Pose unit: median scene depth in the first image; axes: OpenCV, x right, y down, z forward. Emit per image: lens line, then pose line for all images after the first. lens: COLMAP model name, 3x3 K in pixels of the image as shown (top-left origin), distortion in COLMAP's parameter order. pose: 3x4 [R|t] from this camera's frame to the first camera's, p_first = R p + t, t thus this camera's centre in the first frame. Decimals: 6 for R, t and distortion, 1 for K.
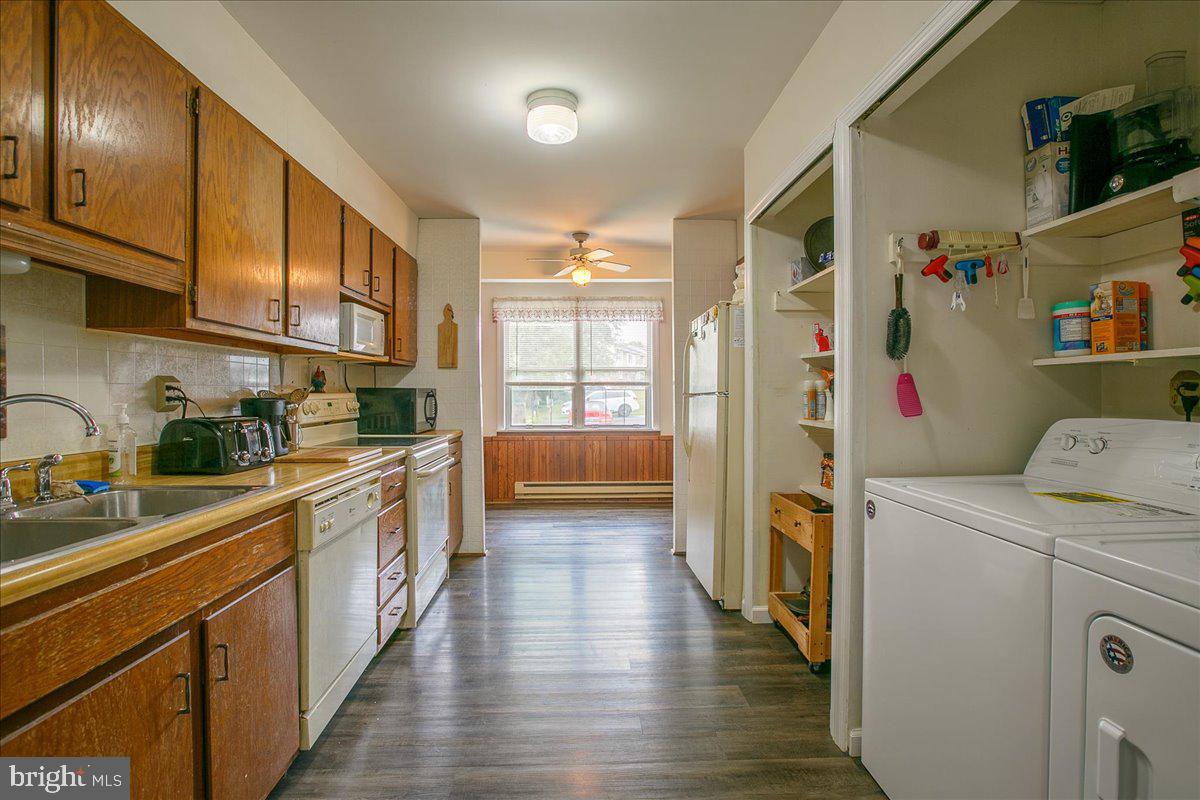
lens RADIAL K [[567.9, 0, 604.3], [0, 567.9, 398.2], [0, 0, 1]] dist [-0.053586, 0.018831]
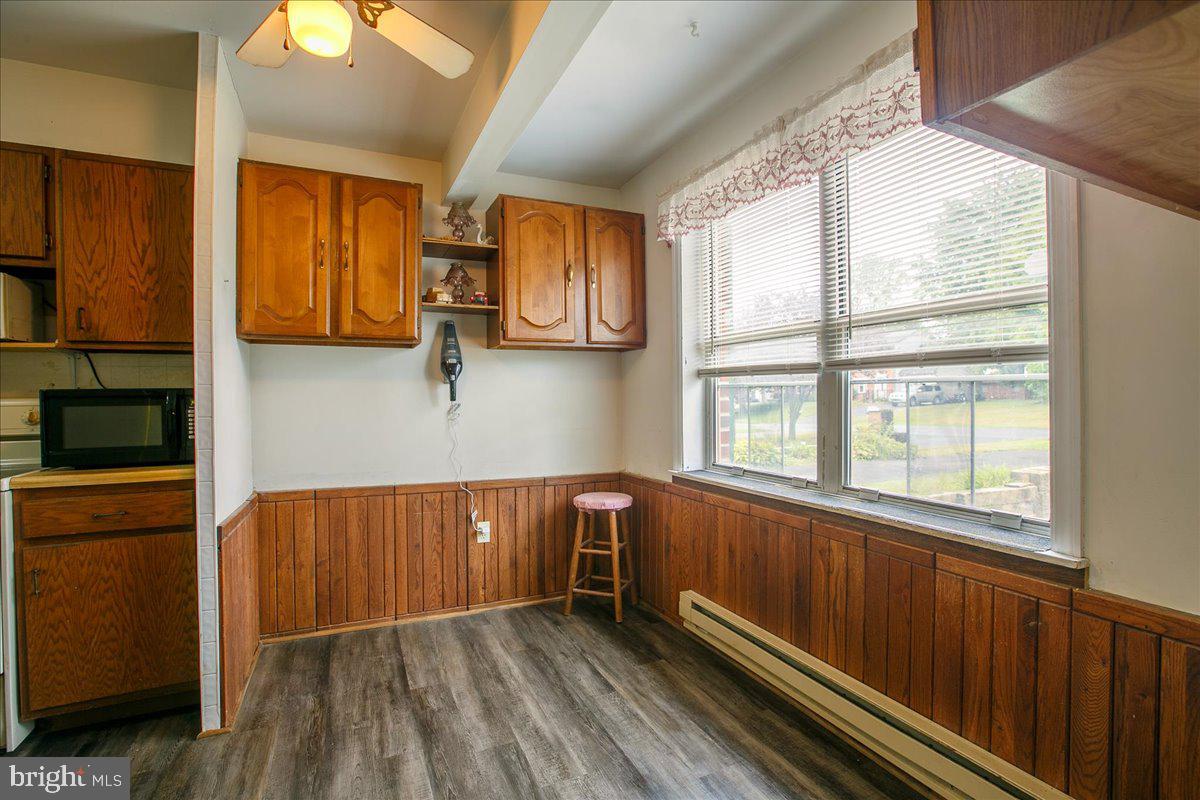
lens RADIAL K [[549.6, 0, 596.4], [0, 549.6, 398.7], [0, 0, 1]] dist [-0.060689, 0.021340]
pose [[0.376299, 0.000397, -0.926498, 0.214731], [-0.000046, 1.000000, 0.000410, -0.004946], [0.926498, -0.000111, 0.376299, 0.759402]]
